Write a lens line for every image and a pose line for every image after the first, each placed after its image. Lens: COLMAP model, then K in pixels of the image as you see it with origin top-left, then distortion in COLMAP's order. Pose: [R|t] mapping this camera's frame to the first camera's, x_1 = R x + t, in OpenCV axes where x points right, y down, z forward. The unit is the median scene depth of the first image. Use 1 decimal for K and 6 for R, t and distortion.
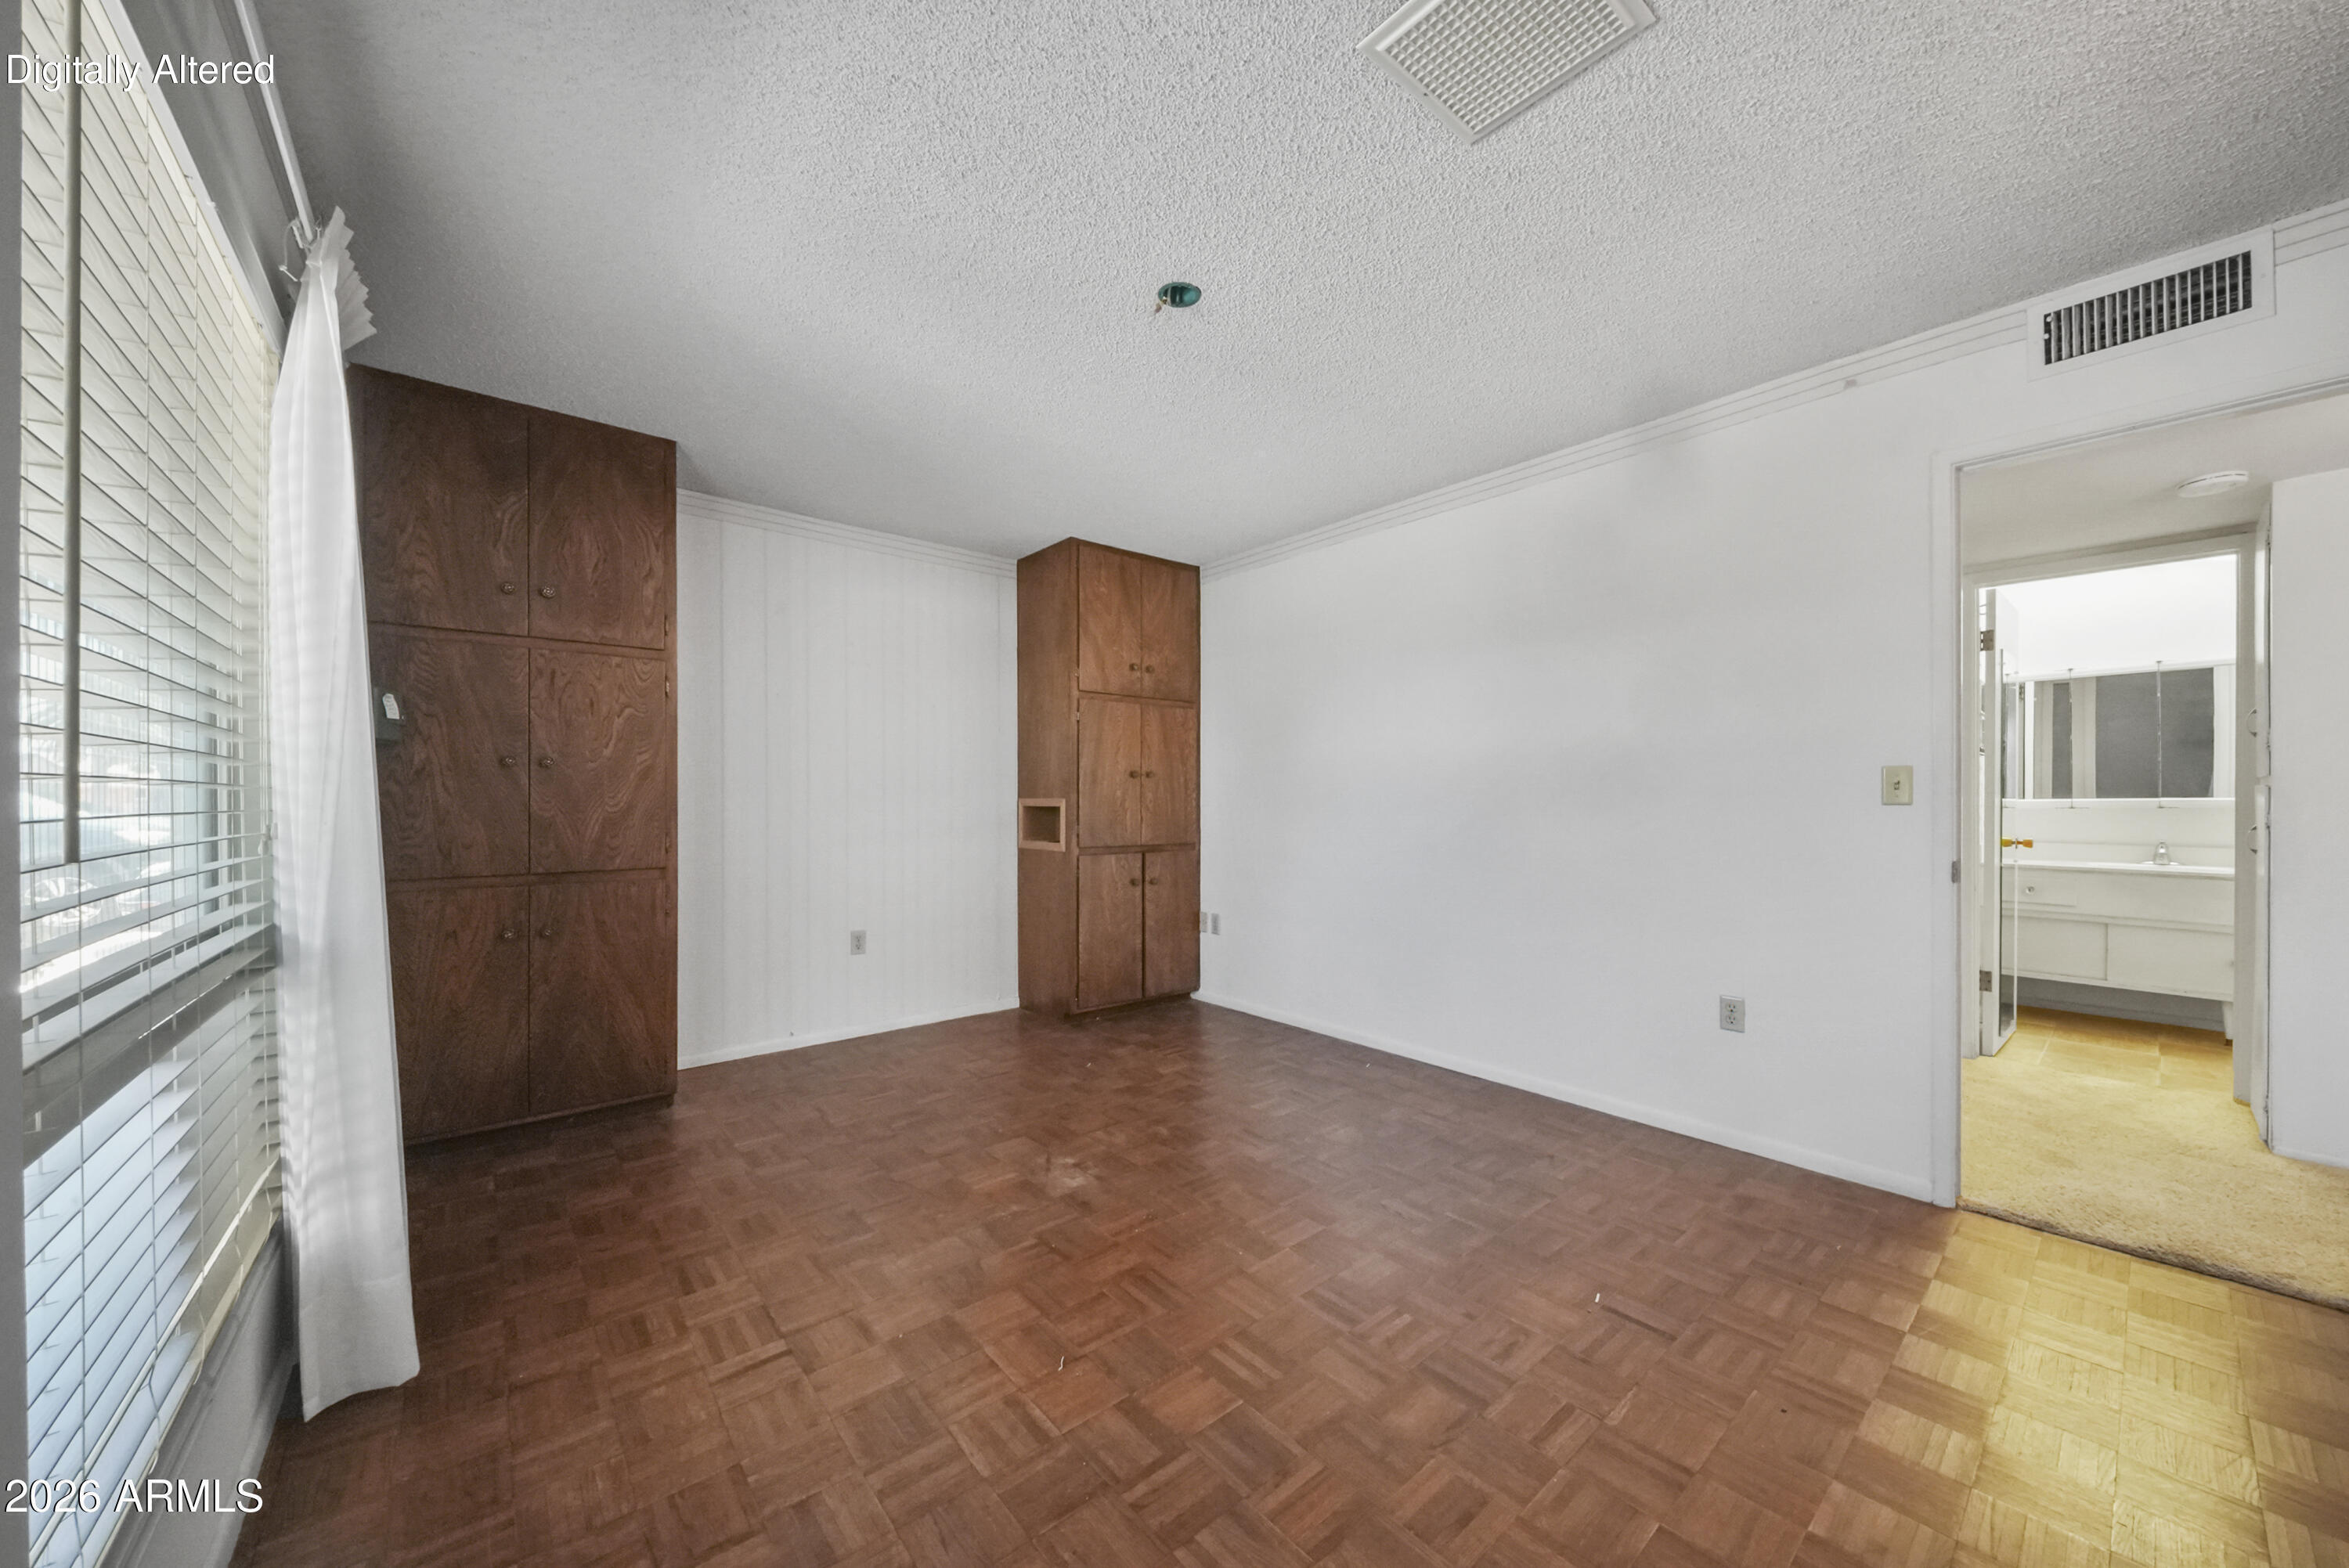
lens RADIAL K [[821.7, 0, 1169.3], [0, 821.7, 782.7], [0, 0, 1]] dist [0.012921, -0.010144]
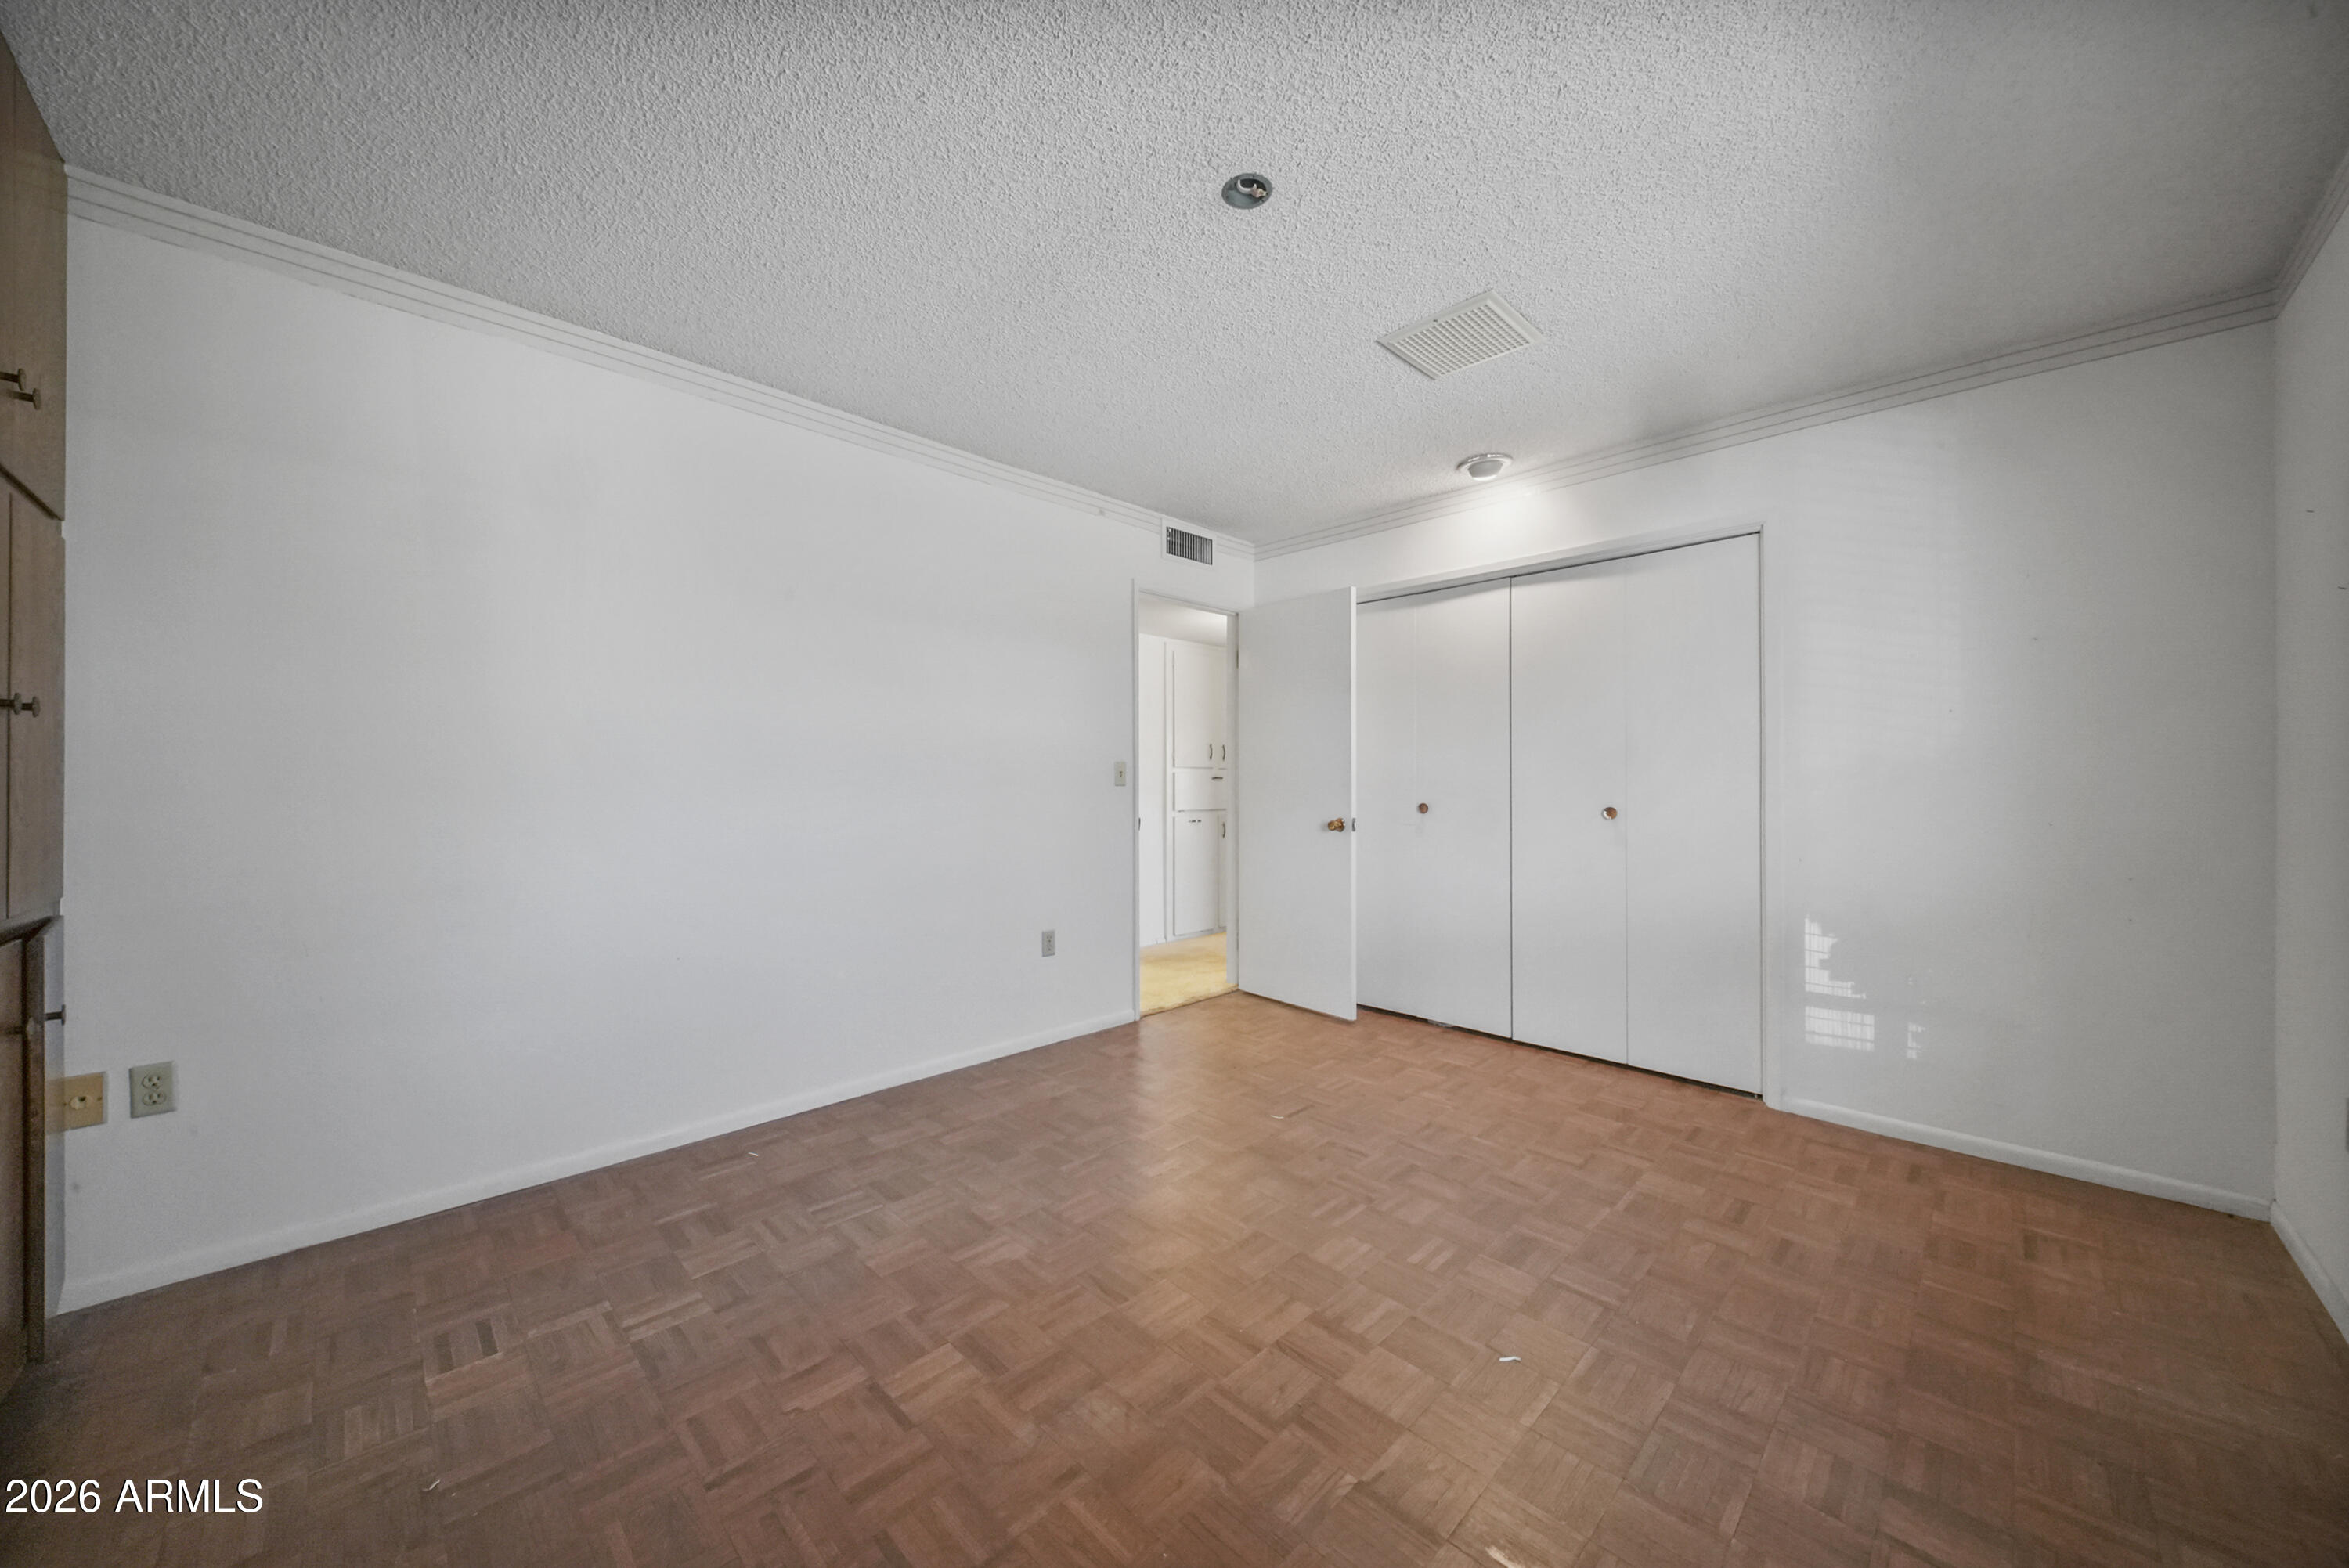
lens RADIAL K [[821.7, 0, 1169.3], [0, 821.7, 782.7], [0, 0, 1]] dist [0.012921, -0.010144]
pose [[-0.078396, -0.002002, 0.996920, -0.834553], [-0.022926, 0.999737, 0.000205, 0.018333], [-0.996659, -0.022839, -0.078422, 1.157148]]
